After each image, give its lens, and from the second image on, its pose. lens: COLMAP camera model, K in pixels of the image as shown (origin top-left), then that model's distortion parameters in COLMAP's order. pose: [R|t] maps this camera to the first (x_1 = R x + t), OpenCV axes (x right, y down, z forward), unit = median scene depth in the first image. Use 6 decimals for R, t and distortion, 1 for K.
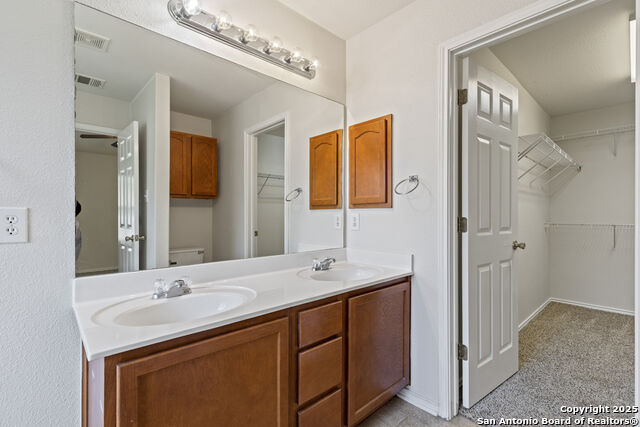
lens RADIAL K [[288.0, 0, 323.8], [0, 288.0, 212.9], [0, 0, 1]] dist [0.001200, 0.000392]
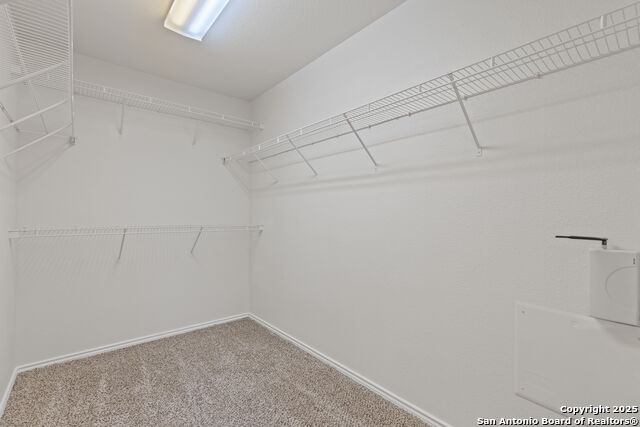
lens RADIAL K [[288.0, 0, 323.8], [0, 288.0, 212.9], [0, 0, 1]] dist [0.001200, 0.000392]
pose [[0.033518, 0.005936, 0.999420, 0.292439], [-0.006575, 0.999962, -0.005719, 0.004517], [-0.999416, -0.006380, 0.033556, 0.453089]]
